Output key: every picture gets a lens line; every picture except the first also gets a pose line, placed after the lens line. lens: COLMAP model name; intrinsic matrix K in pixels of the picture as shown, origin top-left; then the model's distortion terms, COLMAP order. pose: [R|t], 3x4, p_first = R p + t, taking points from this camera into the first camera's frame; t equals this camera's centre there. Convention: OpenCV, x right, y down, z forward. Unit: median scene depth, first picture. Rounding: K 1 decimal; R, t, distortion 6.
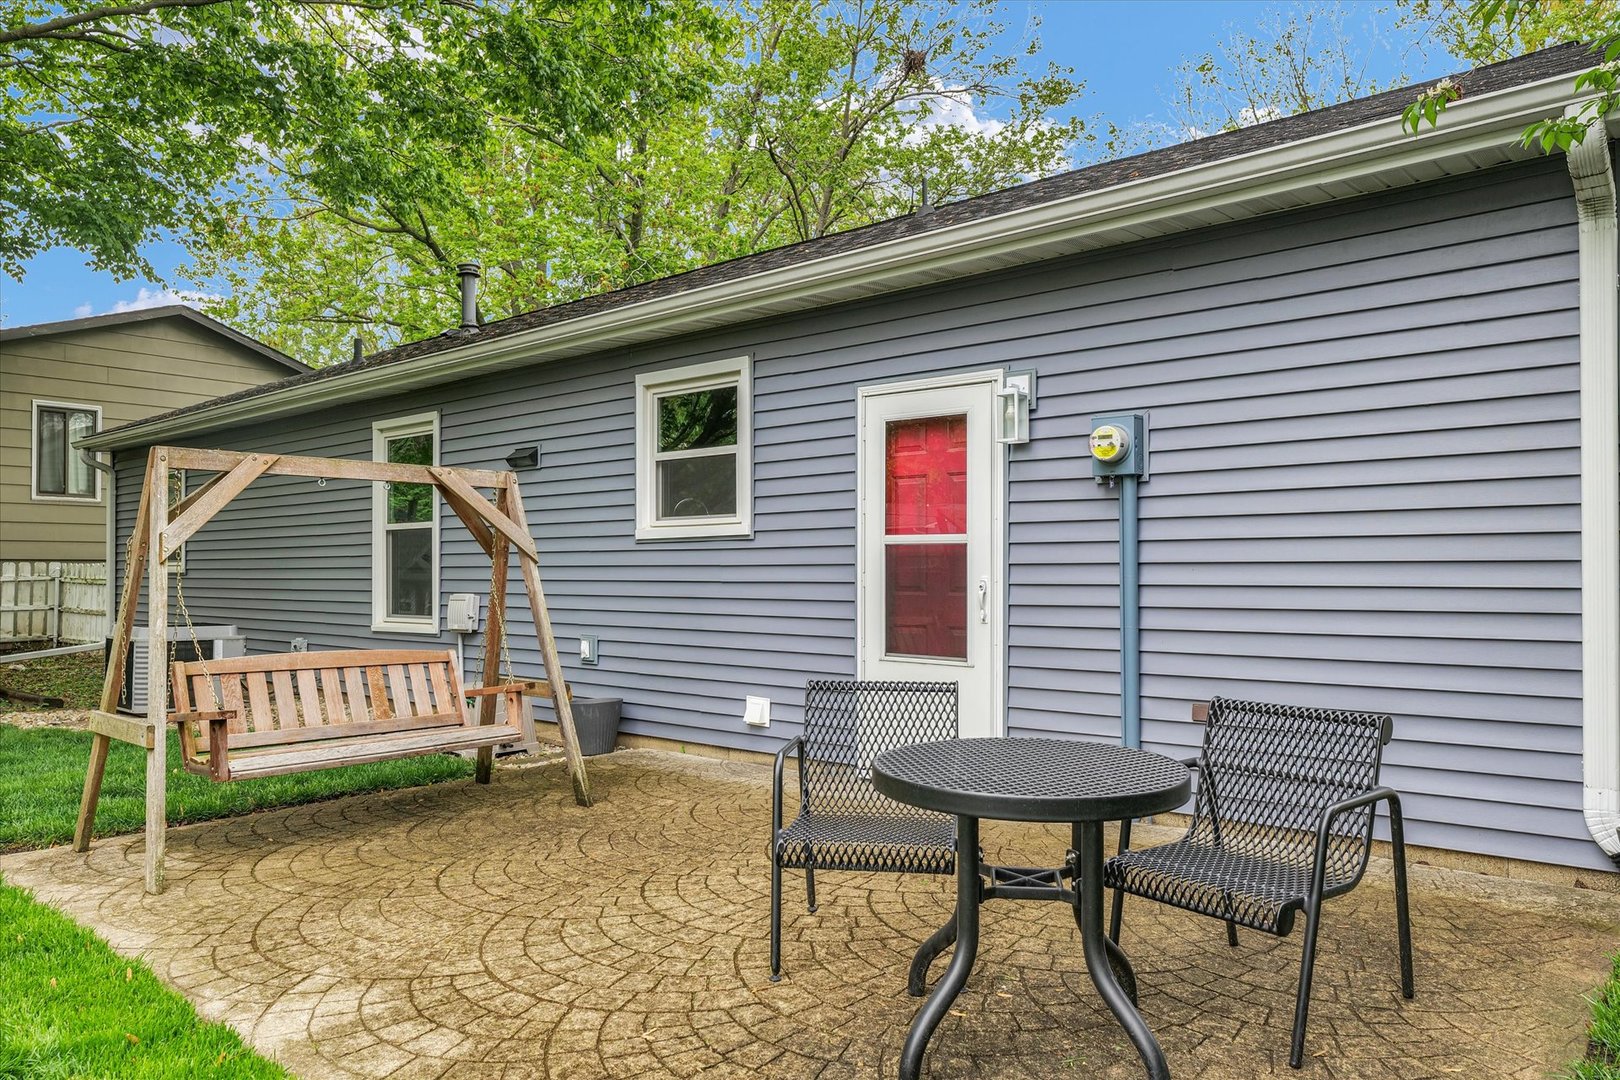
lens RADIAL K [[1114.7, 0, 825.7], [0, 1114.7, 550.3], [0, 0, 1]] dist [0.002024, 0.000807]
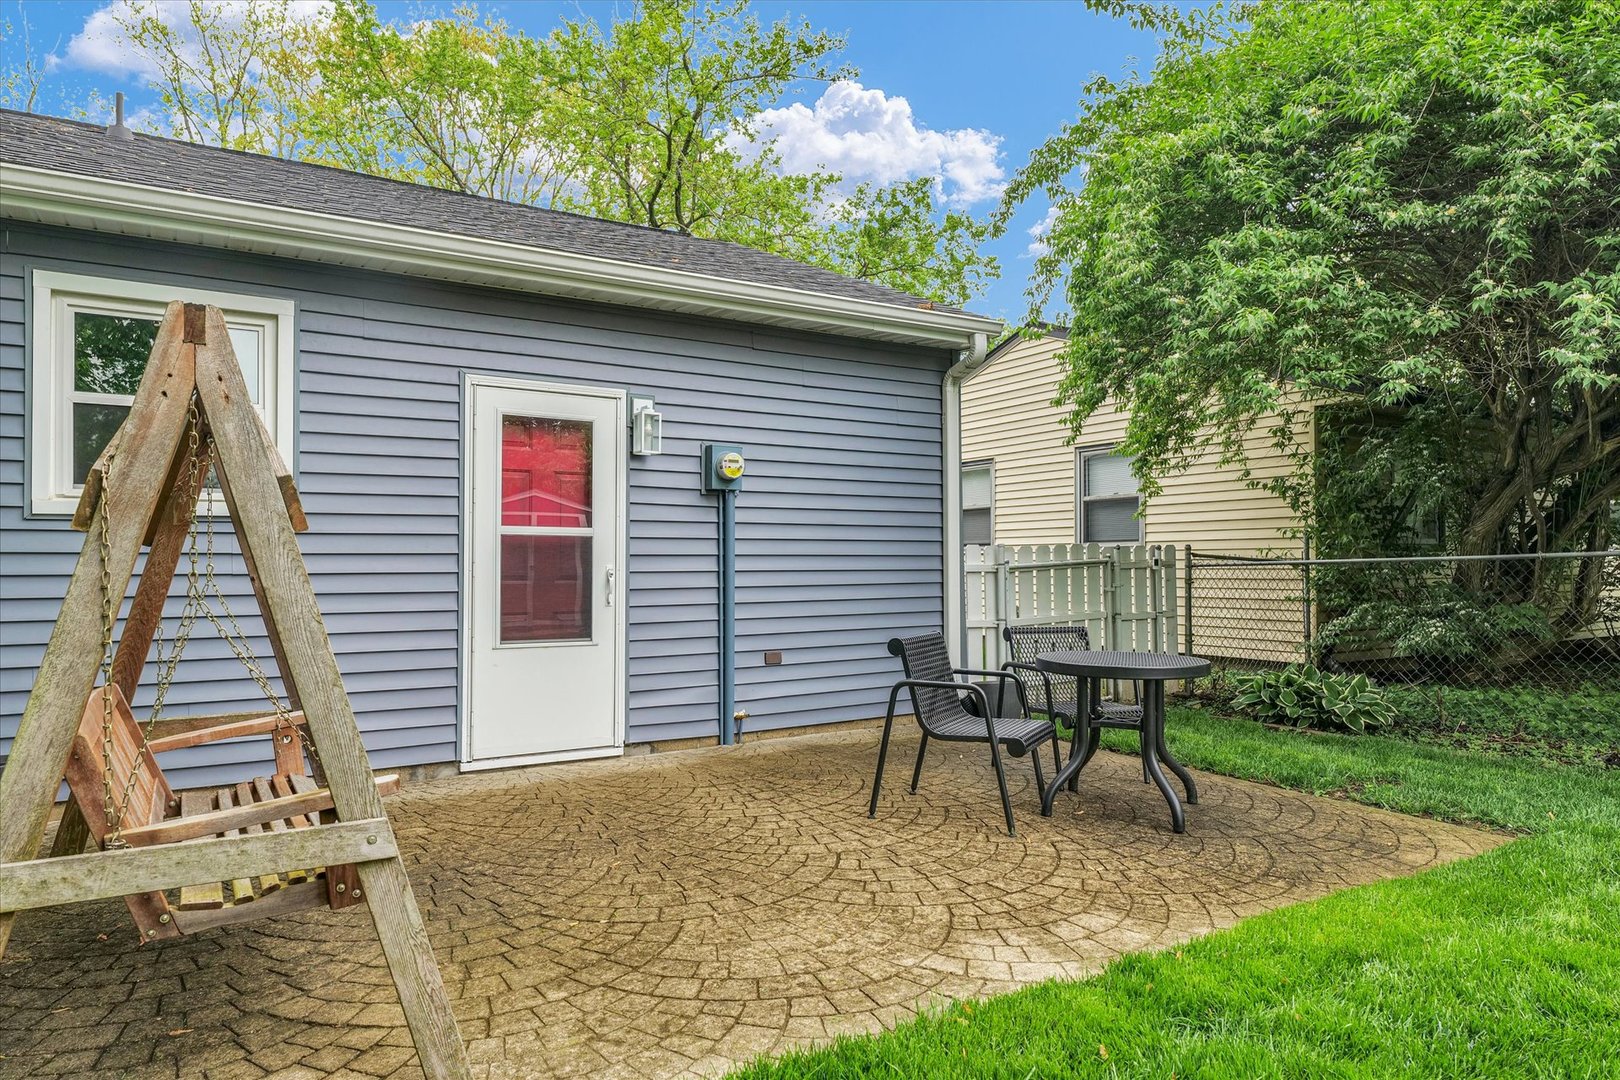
lens RADIAL K [[994.3, 0, 801.7], [0, 994.3, 548.9], [0, 0, 1]] dist [-0.000234, 0.000912]
pose [[0.312970, 0.016010, 0.949628, -0.777294], [-0.013567, 0.999831, -0.012385, 0.016696], [-0.949666, -0.009008, 0.313135, 0.486377]]
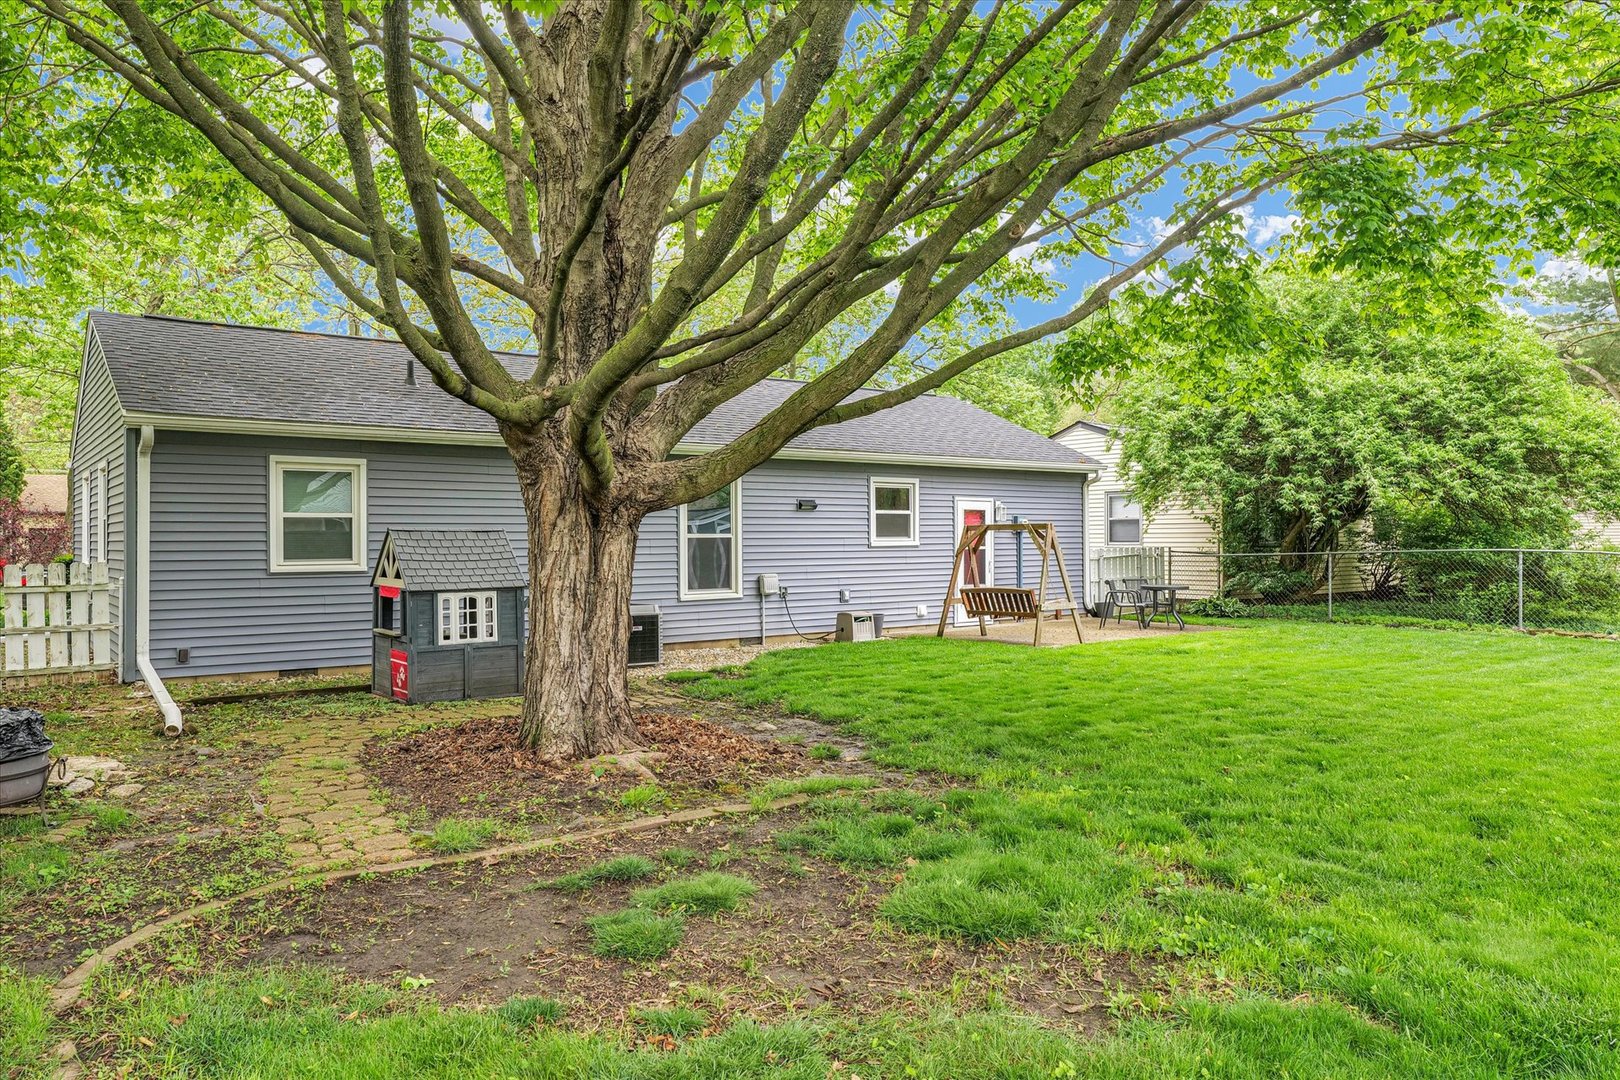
lens RADIAL K [[1114.7, 0, 825.4], [0, 1114.7, 536.0], [0, 0, 1]] dist [0.002024, 0.000807]
pose [[0.199366, 0.005354, 0.979910, -3.301312], [-0.012180, 0.999921, -0.002986, -0.029845], [-0.979849, -0.011340, 0.199416, 0.813715]]
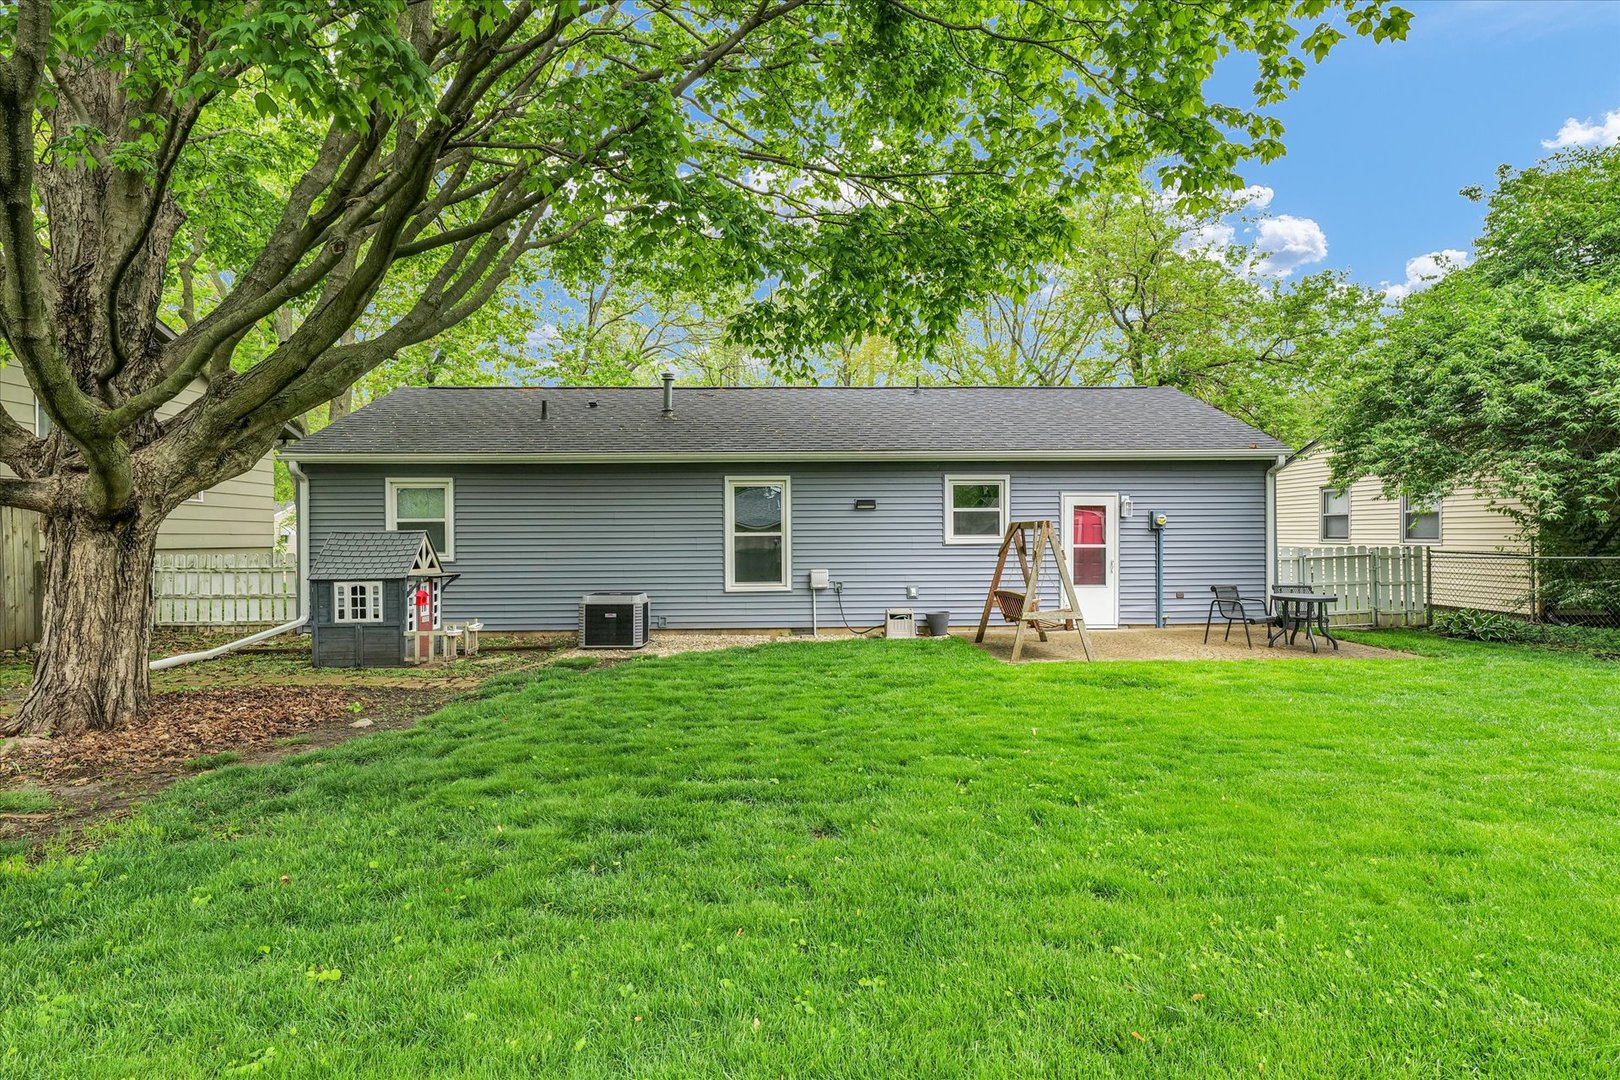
lens RADIAL K [[821.9, 0, 819.1], [0, 821.9, 543.7], [0, 0, 1]] dist [-0.012276, -0.001091]
pose [[0.733556, -0.007485, 0.679588, -2.050713], [-0.008886, 0.999748, 0.020603, -0.057500], [-0.679571, -0.021153, 0.733305, -0.141525]]
